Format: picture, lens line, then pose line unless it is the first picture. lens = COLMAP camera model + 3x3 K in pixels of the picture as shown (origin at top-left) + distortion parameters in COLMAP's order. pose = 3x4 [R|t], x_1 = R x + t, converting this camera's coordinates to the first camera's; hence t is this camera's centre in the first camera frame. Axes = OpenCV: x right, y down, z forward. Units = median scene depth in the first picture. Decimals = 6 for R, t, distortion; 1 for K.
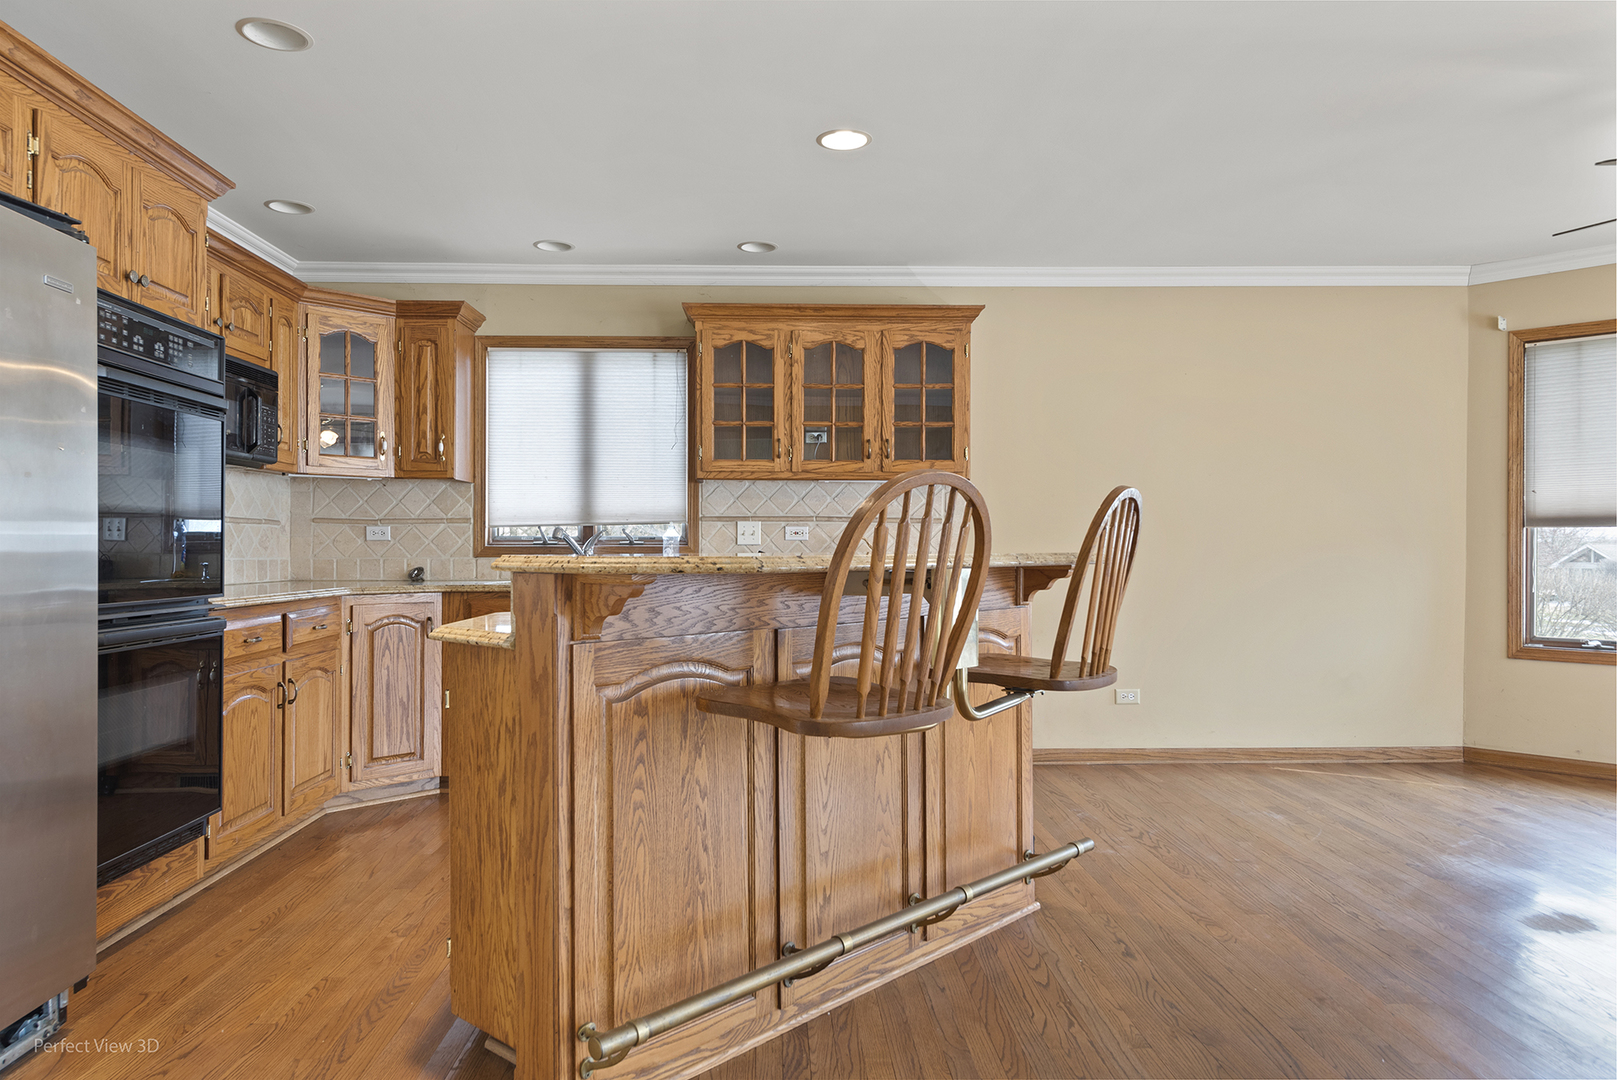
lens RADIAL K [[1087.6, 0, 800.8], [0, 1087.6, 541.4], [0, 0, 1]] dist [-0.000942, -0.000130]
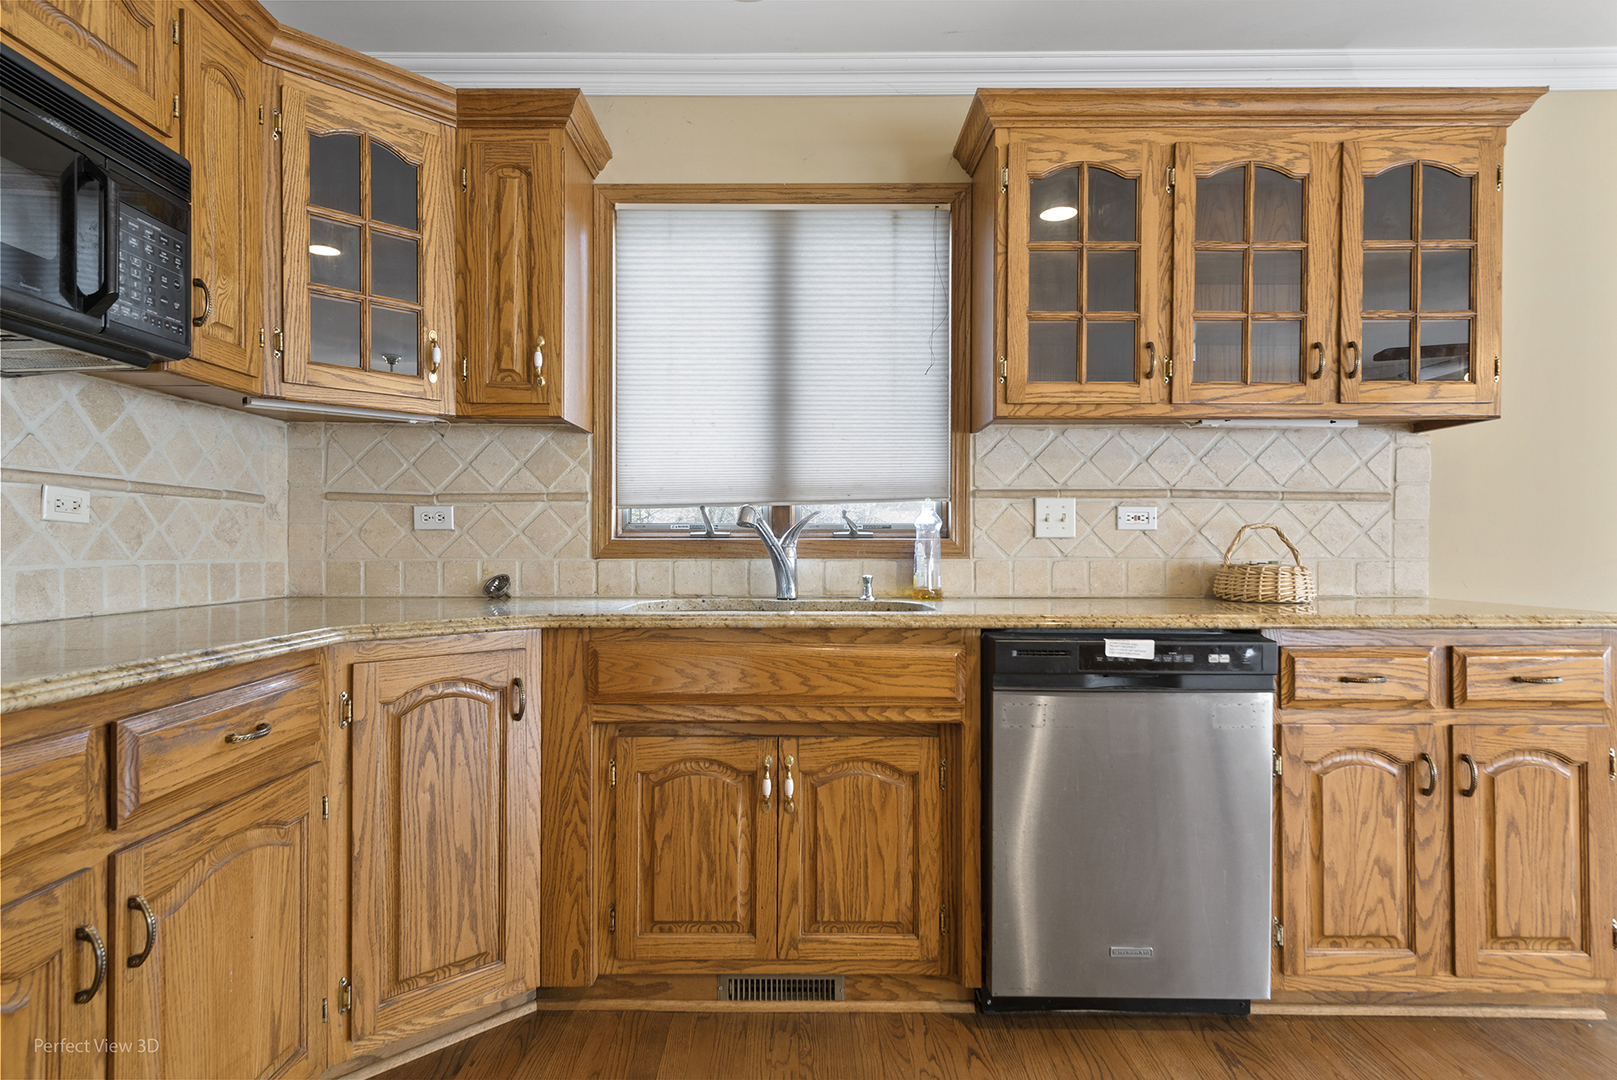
lens RADIAL K [[891.0, 0, 790.2], [0, 891.0, 546.5], [0, 0, 1]] dist [0.003463, 0.000022]
pose [[0.999180, 0.001114, -0.040468, -0.182993], [-0.000813, 0.999972, 0.007443, 0.004647], [0.040475, -0.007404, 0.999153, 0.547270]]
